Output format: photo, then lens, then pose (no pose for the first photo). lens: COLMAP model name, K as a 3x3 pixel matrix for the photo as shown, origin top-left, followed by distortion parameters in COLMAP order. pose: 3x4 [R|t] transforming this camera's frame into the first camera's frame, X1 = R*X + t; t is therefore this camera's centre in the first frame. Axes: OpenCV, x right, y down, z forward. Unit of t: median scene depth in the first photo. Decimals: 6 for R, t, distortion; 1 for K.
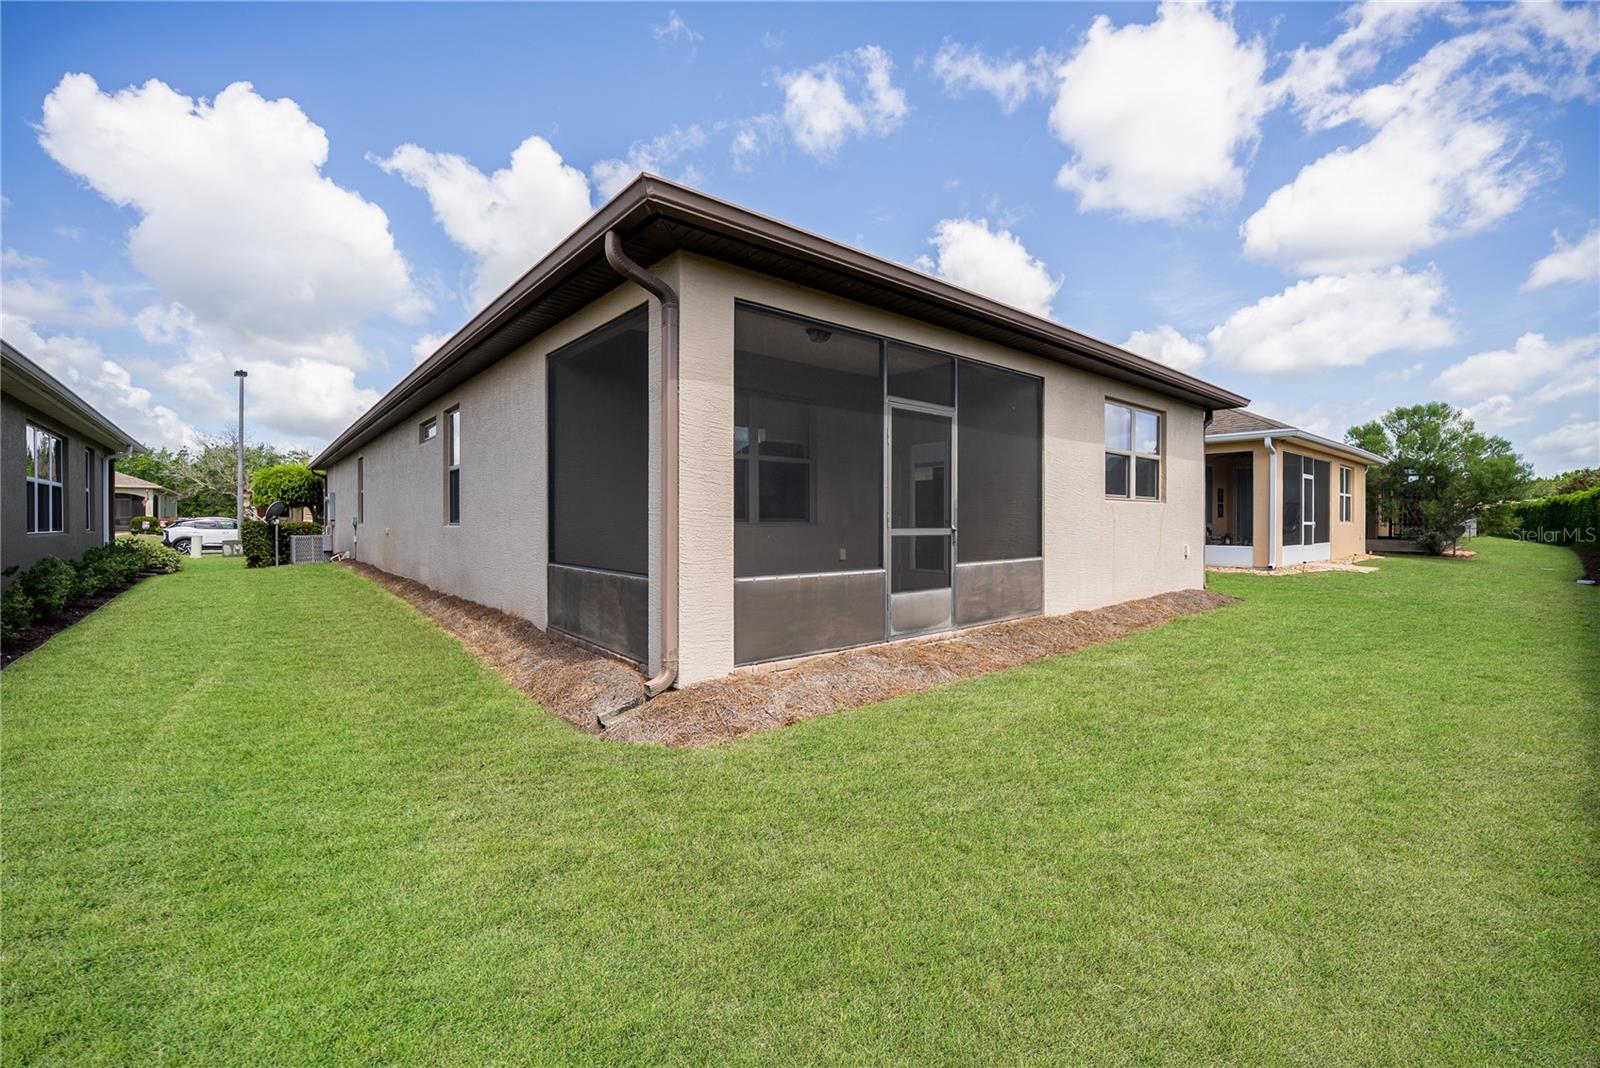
lens RADIAL K [[677.5, 0, 802.3], [0, 677.5, 505.4], [0, 0, 1]] dist [-0.005543, 0.000082]
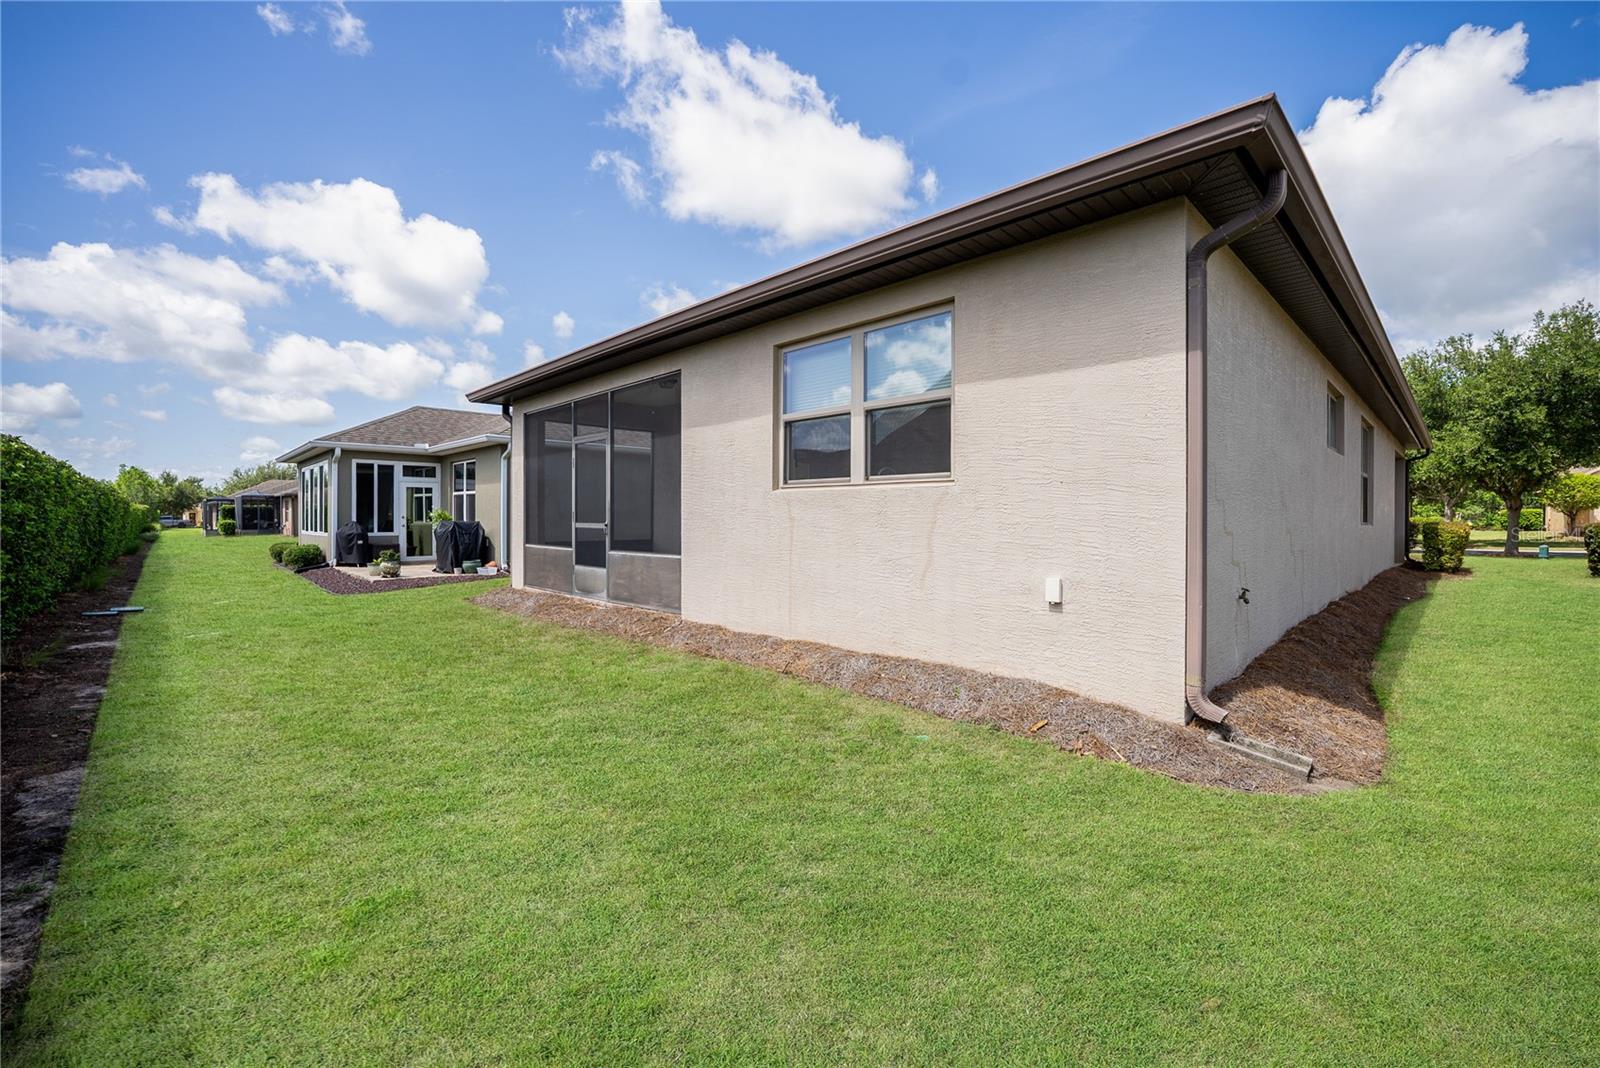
lens RADIAL K [[672.5, 0, 788.3], [0, 672.5, 528.5], [0, 0, 1]] dist [-0.009581, 0.000025]
pose [[0.065284, 0.001627, -0.997865, 1.531209], [0.004748, 0.999987, 0.001941, 0.042374], [0.997855, -0.004864, 0.065275, 1.258825]]
